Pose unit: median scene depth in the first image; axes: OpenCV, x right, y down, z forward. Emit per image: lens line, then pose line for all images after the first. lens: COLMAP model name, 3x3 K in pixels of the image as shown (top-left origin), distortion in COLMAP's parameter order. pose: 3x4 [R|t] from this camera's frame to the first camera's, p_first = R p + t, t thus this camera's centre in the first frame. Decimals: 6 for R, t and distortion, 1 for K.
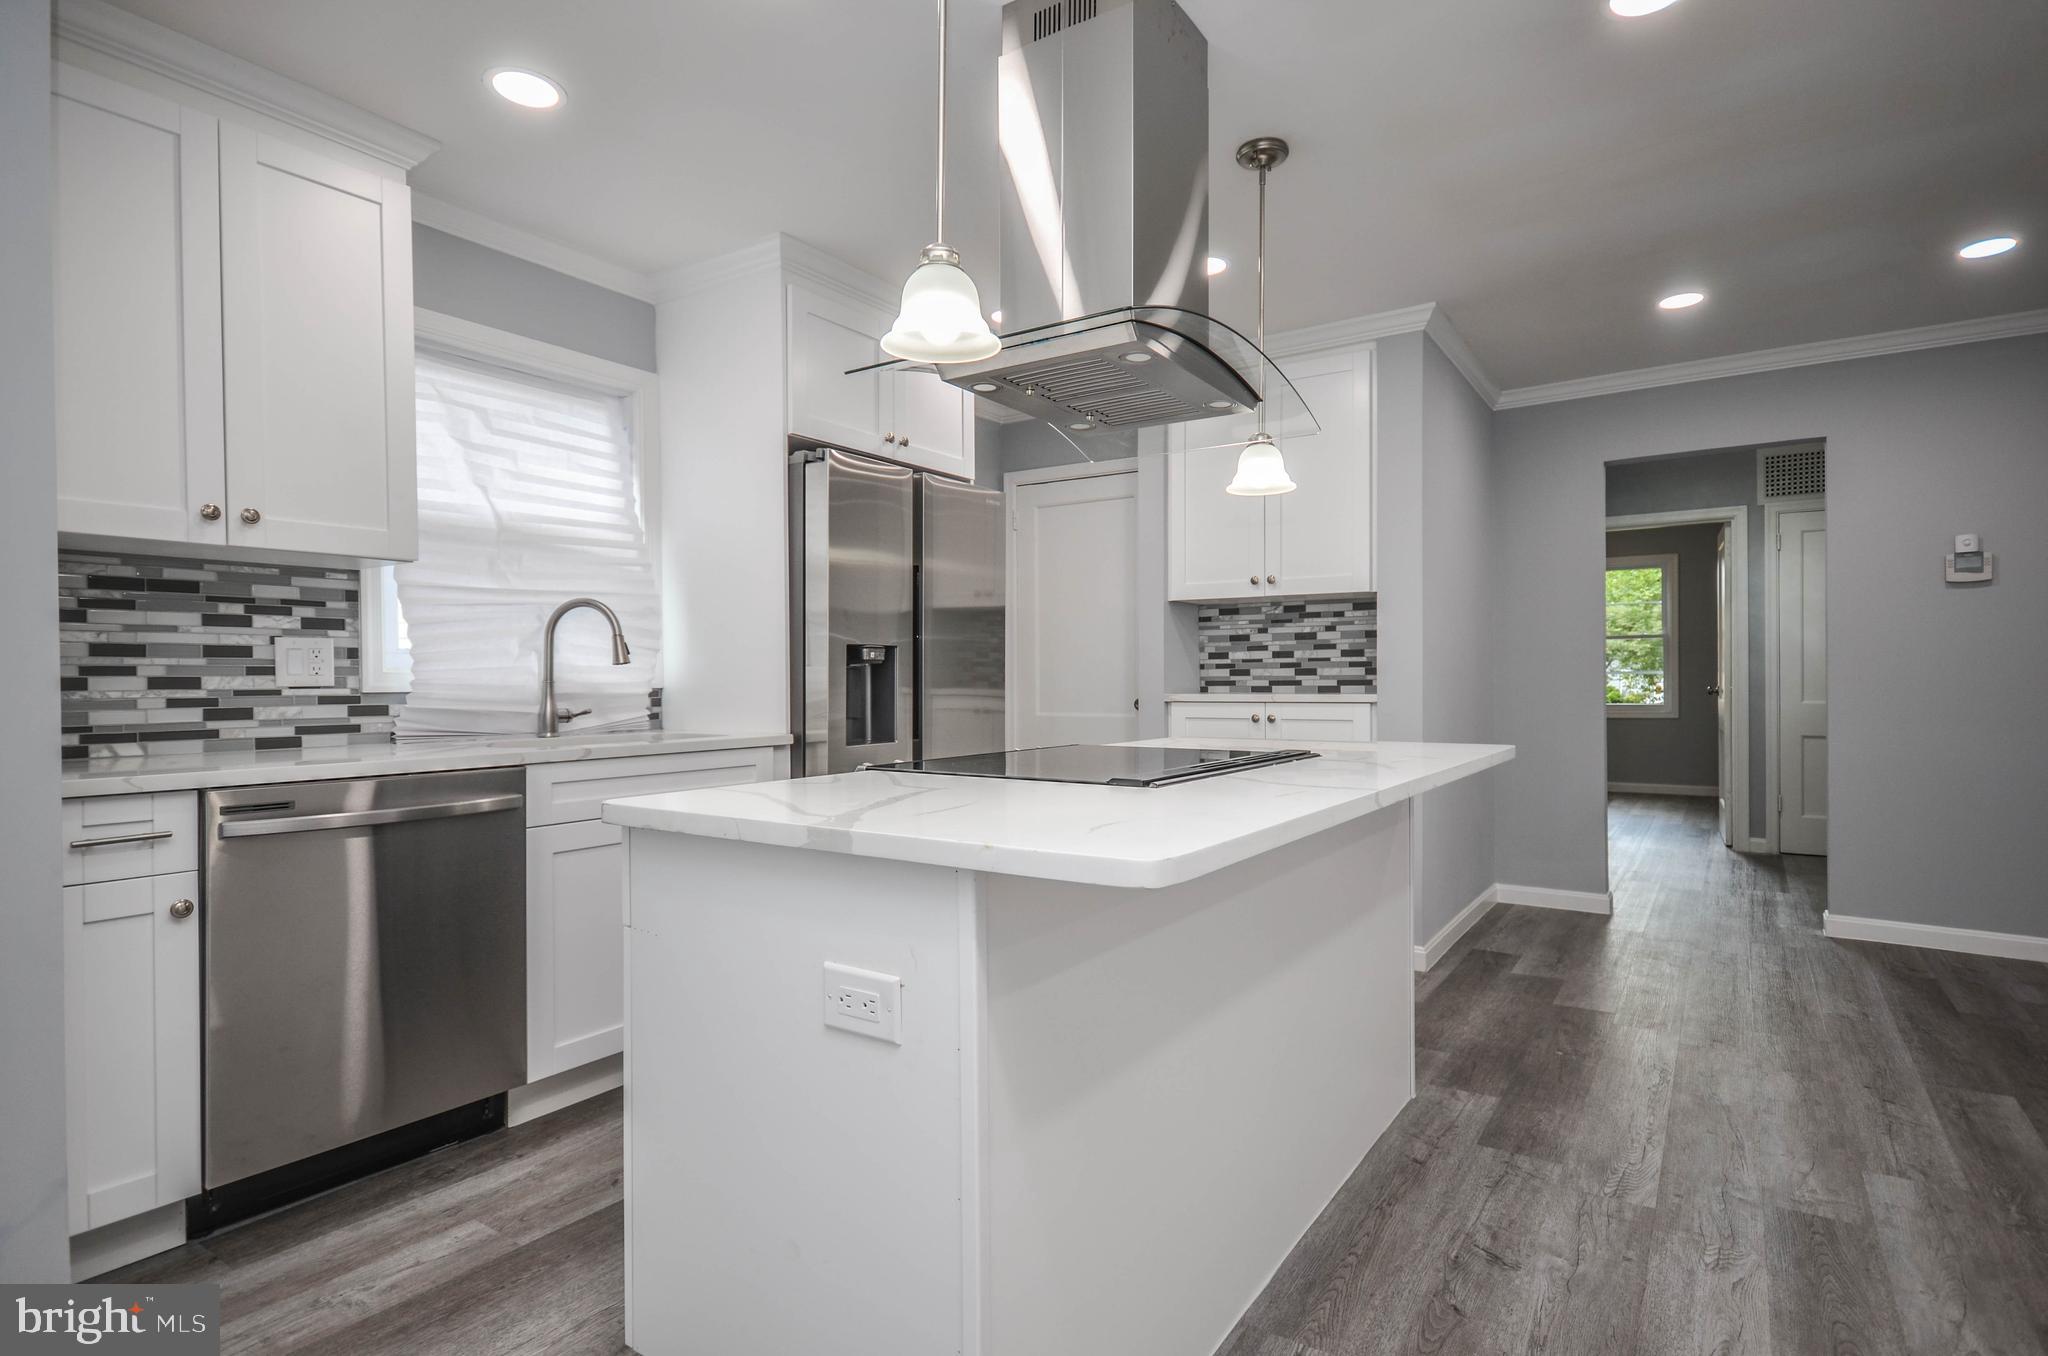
lens RADIAL K [[1026.5, 0, 1051.0], [0, 1026.5, 685.0], [0, 0, 1]] dist [0.011336, -0.000847]
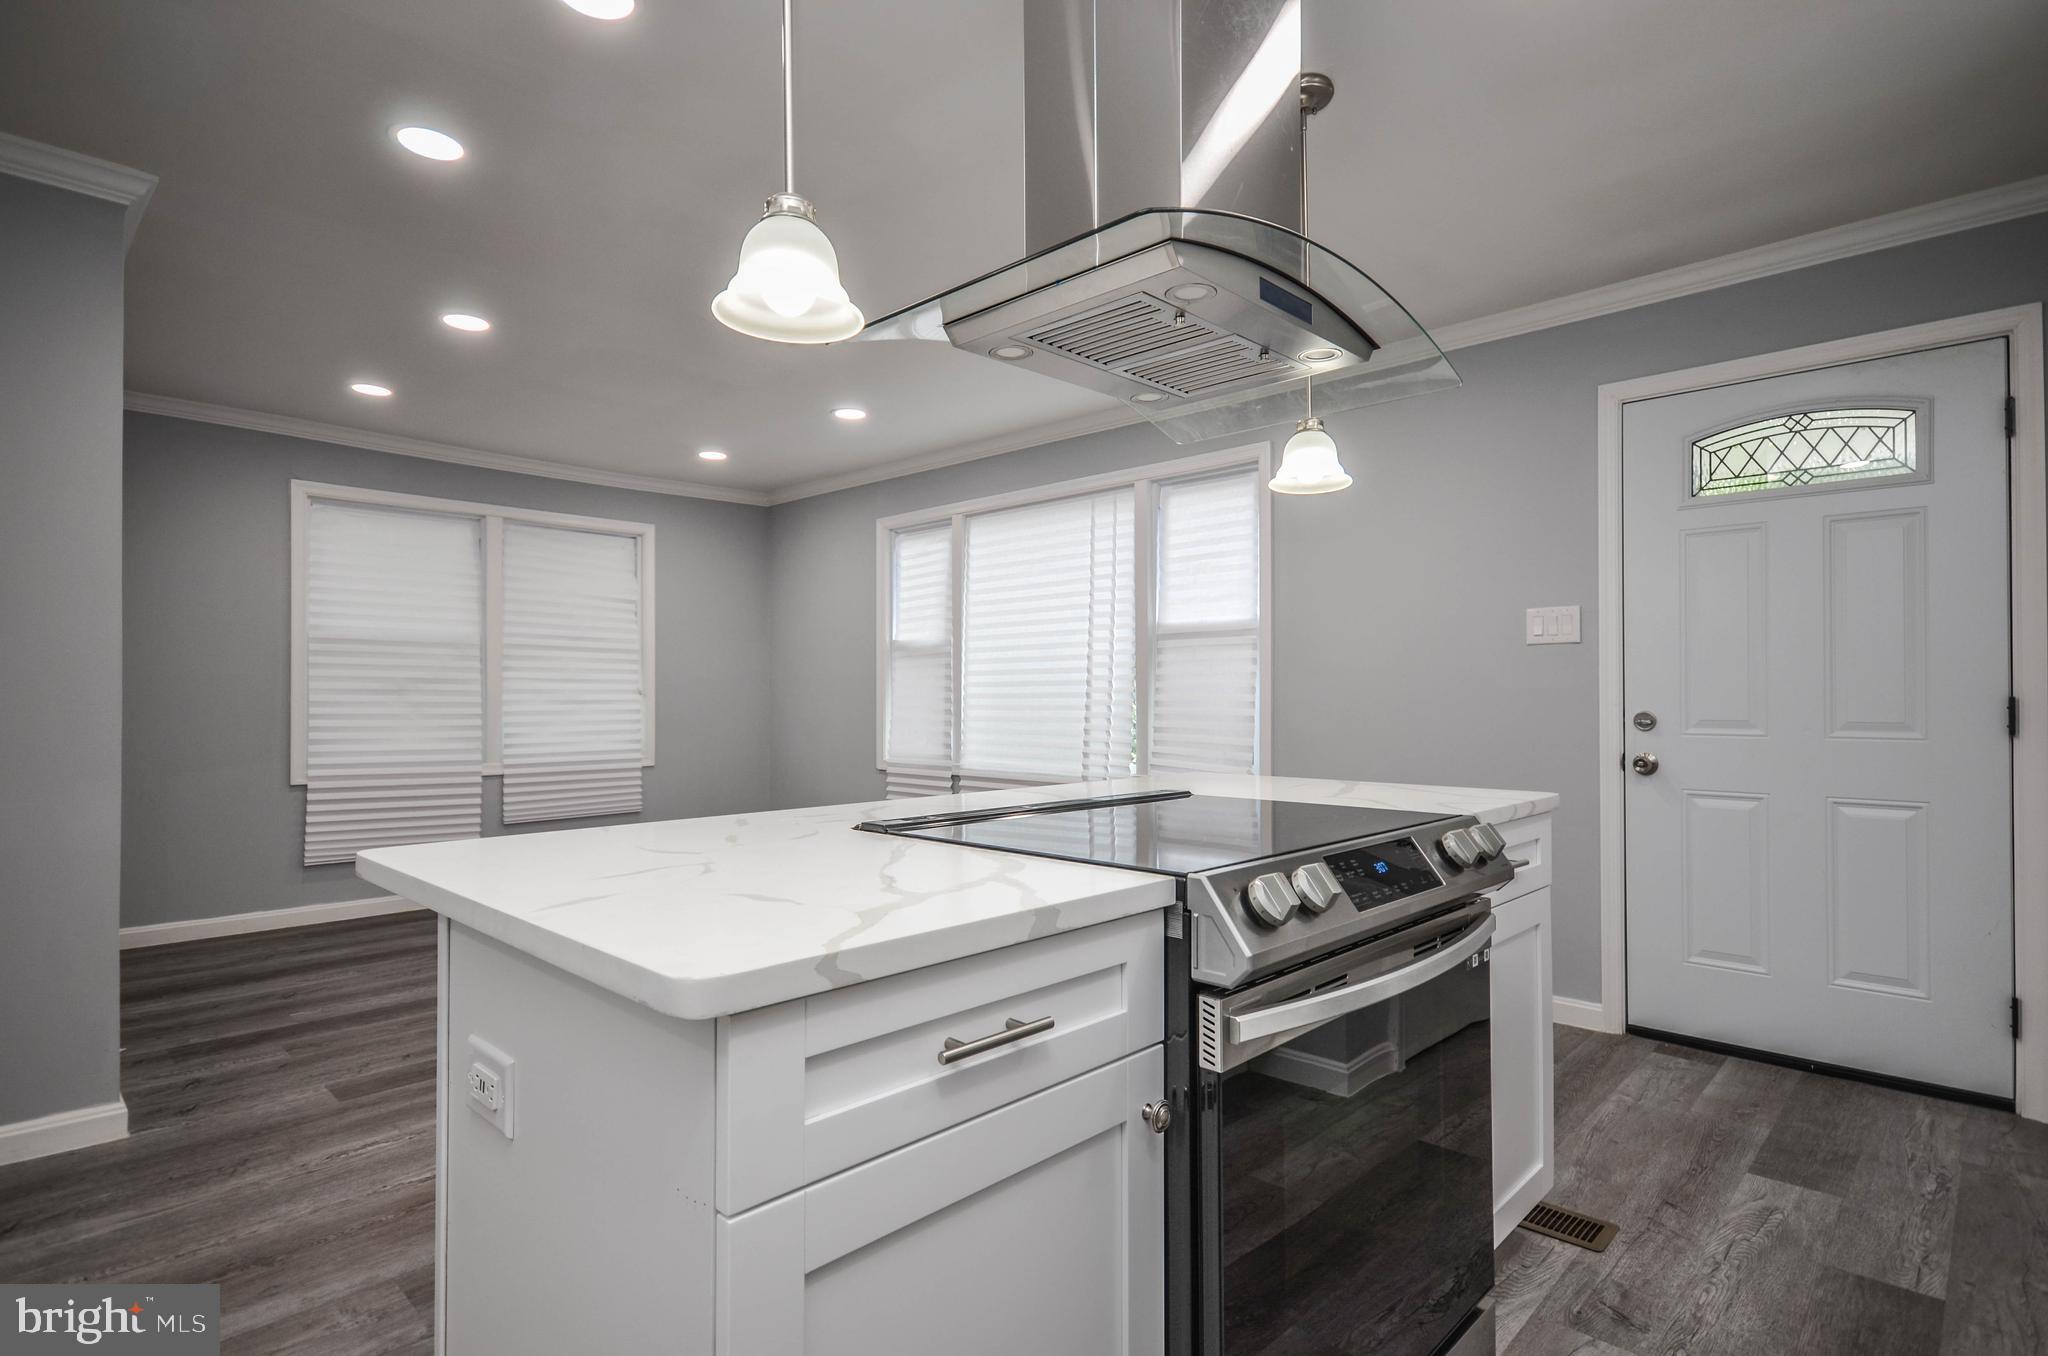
lens RADIAL K [[1026.5, 0, 1051.0], [0, 1026.5, 685.0], [0, 0, 1]] dist [0.011336, -0.000847]
pose [[-0.985877, 0.009824, 0.167182, 0.010609], [0.008749, 0.999936, -0.007164, -0.018138], [-0.167241, -0.005600, -0.985900, 1.411394]]
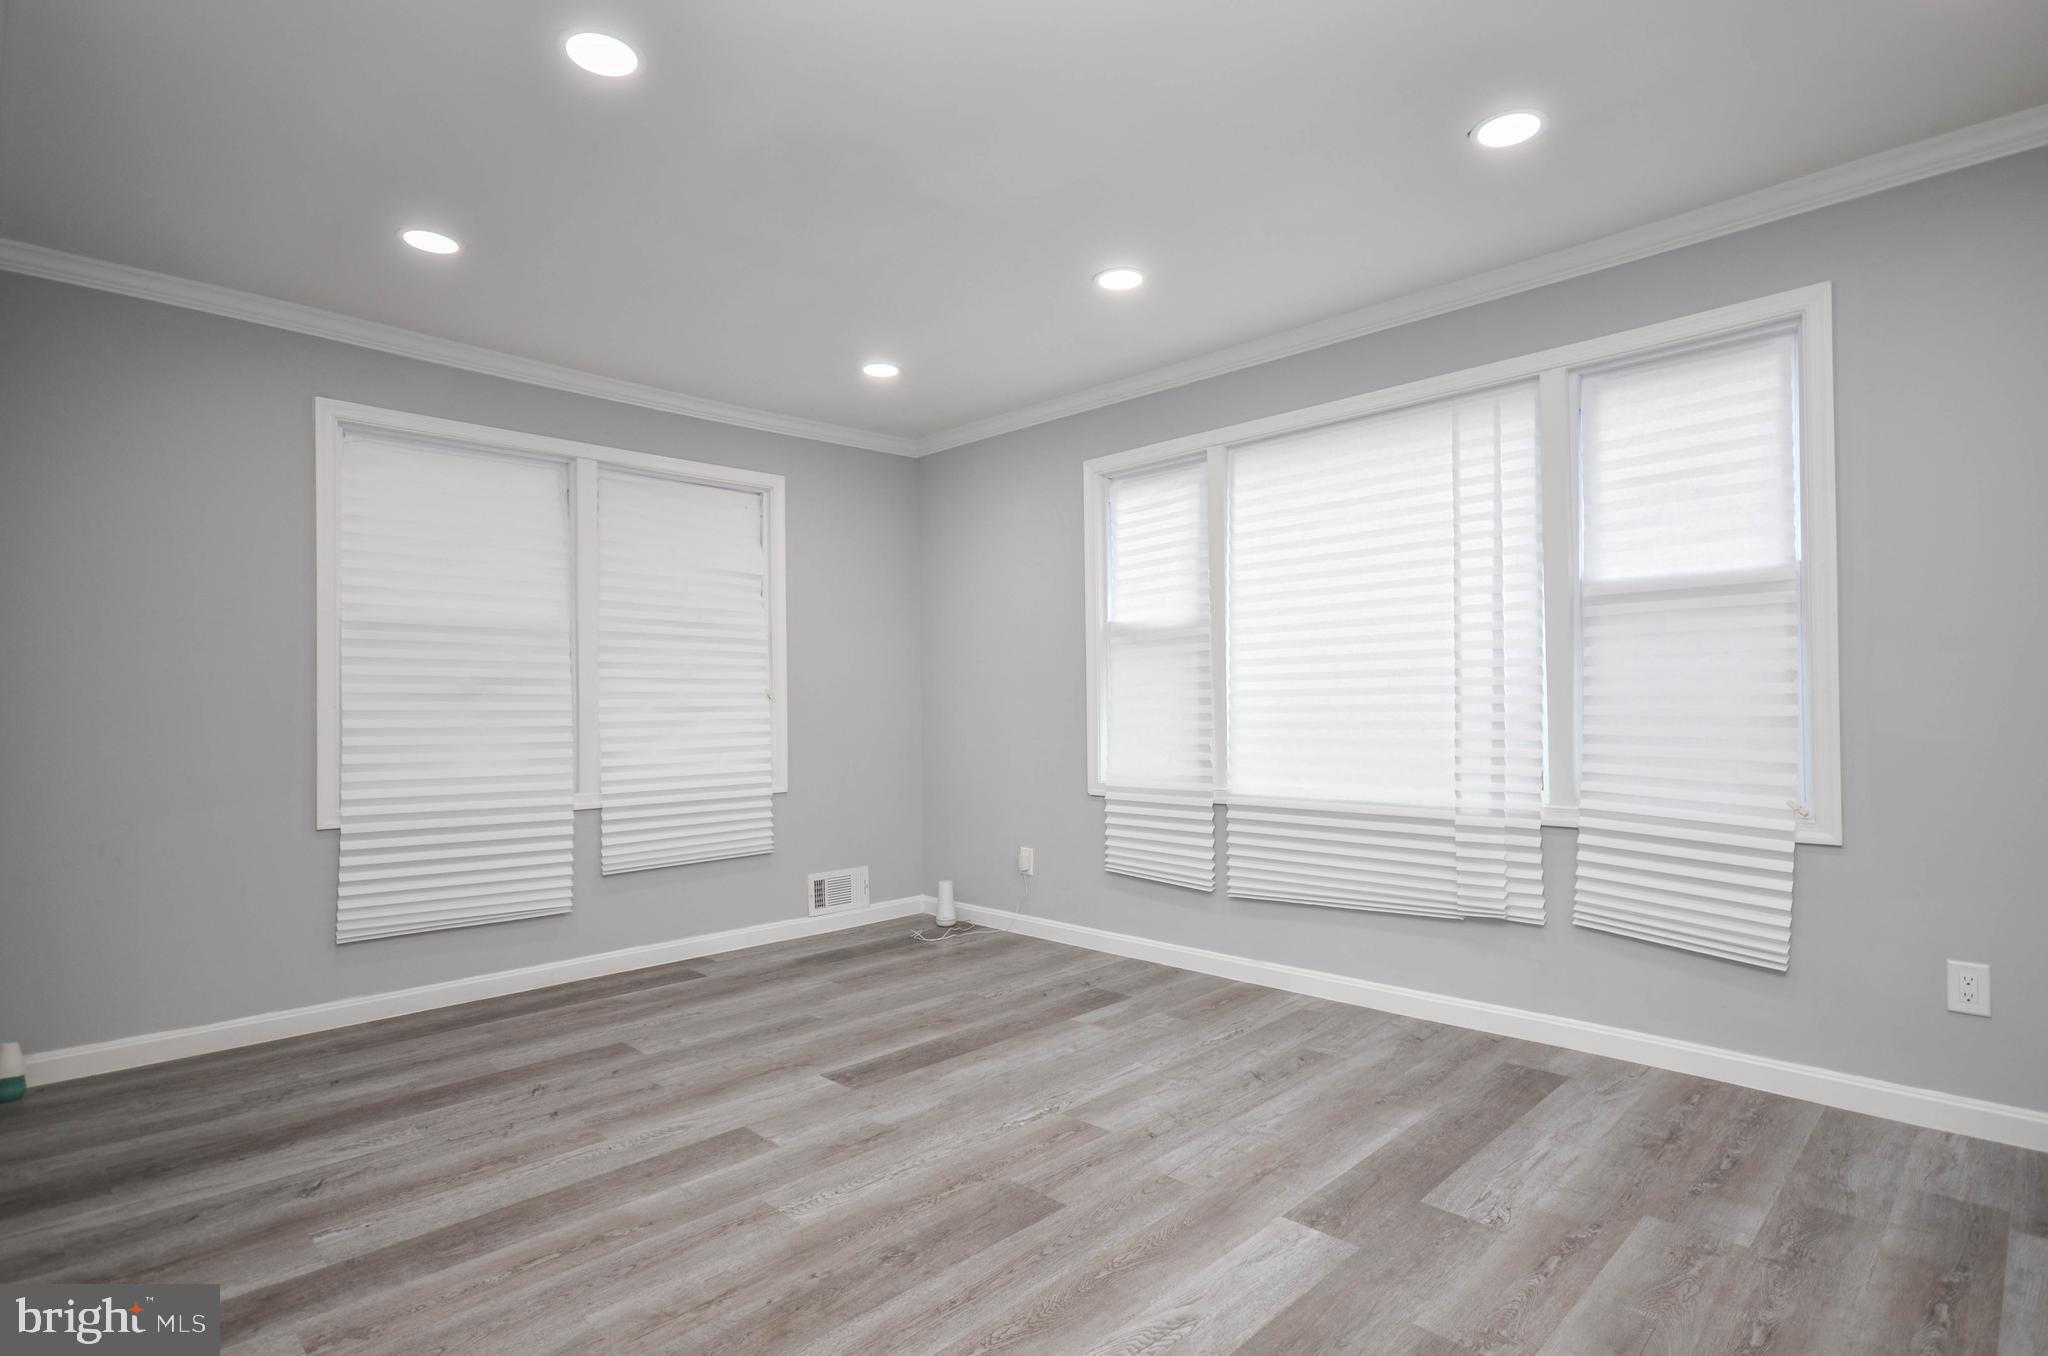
lens RADIAL K [[1023.8, 0, 1052.2], [0, 1023.8, 686.4], [0, 0, 1]] dist [0.008669, -0.000599]
pose [[-0.982405, 0.021725, 0.185494, 0.508695], [0.019531, 0.999716, -0.013646, -0.008828], [-0.185738, -0.009783, -0.982551, 0.918858]]
